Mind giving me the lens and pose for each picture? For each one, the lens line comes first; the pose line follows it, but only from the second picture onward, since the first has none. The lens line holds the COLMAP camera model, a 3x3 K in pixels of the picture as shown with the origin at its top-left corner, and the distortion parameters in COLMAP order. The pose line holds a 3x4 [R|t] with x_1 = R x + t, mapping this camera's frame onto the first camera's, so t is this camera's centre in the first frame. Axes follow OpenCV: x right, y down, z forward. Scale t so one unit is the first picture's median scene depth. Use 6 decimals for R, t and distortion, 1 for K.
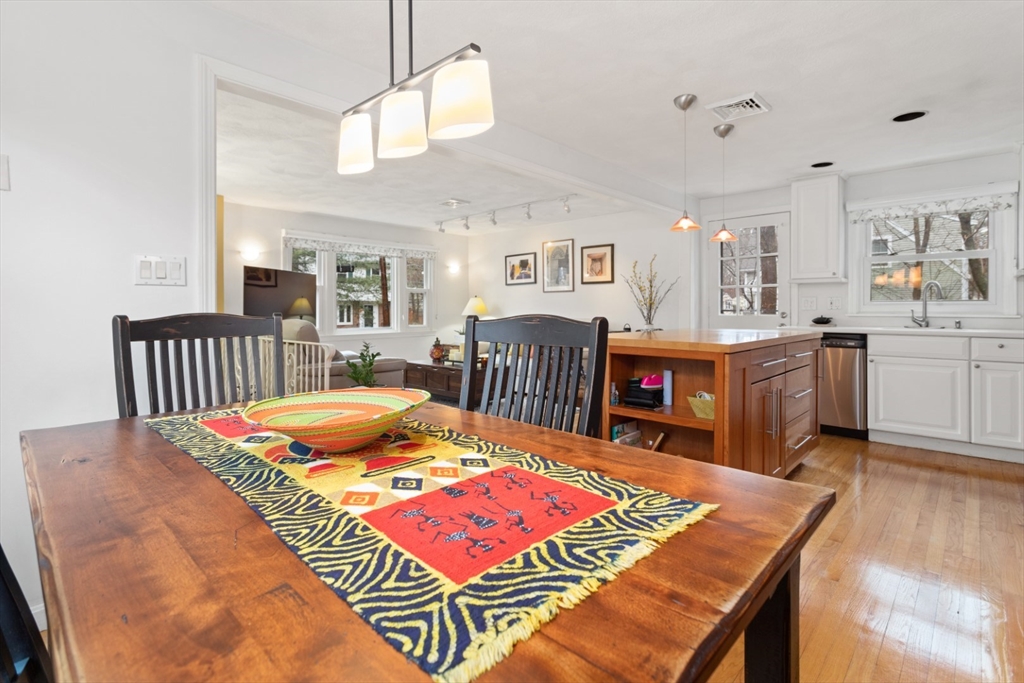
lens RADIAL K [[483.9, 0, 508.2], [0, 483.9, 309.3], [0, 0, 1]] dist [0.002059, 0.000122]
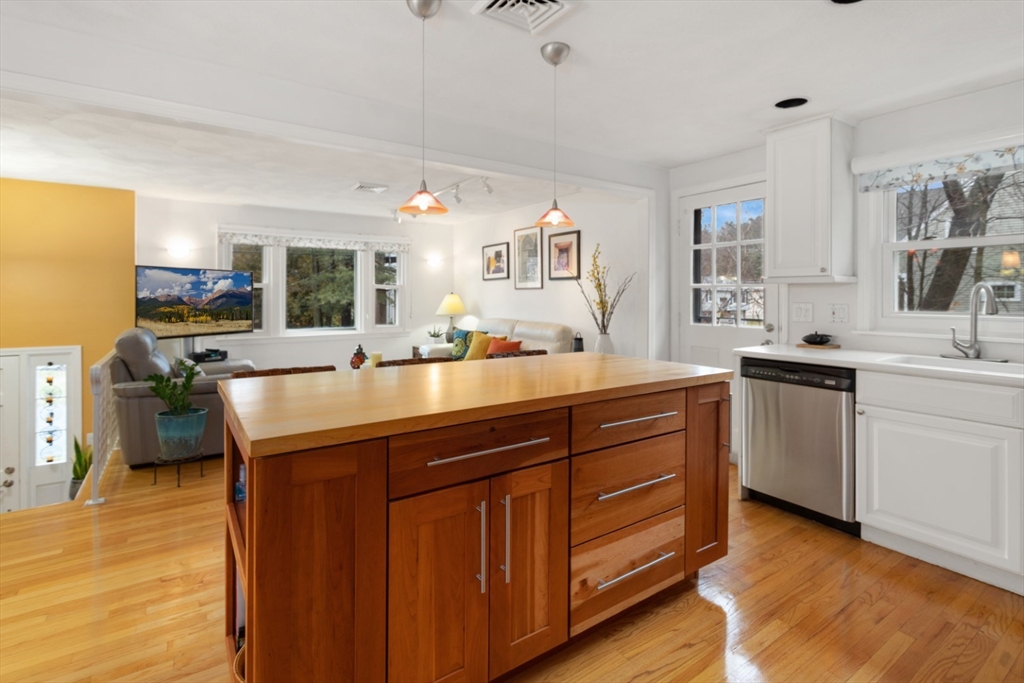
lens RADIAL K [[485.5, 0, 515.3], [0, 485.5, 297.8], [0, 0, 1]] dist [-0.001761, -0.000121]
pose [[0.979112, 0.002711, -0.203301, 0.276741], [-0.002105, 0.999993, 0.003196, -0.025799], [0.203309, -0.002701, 0.979111, 0.190847]]
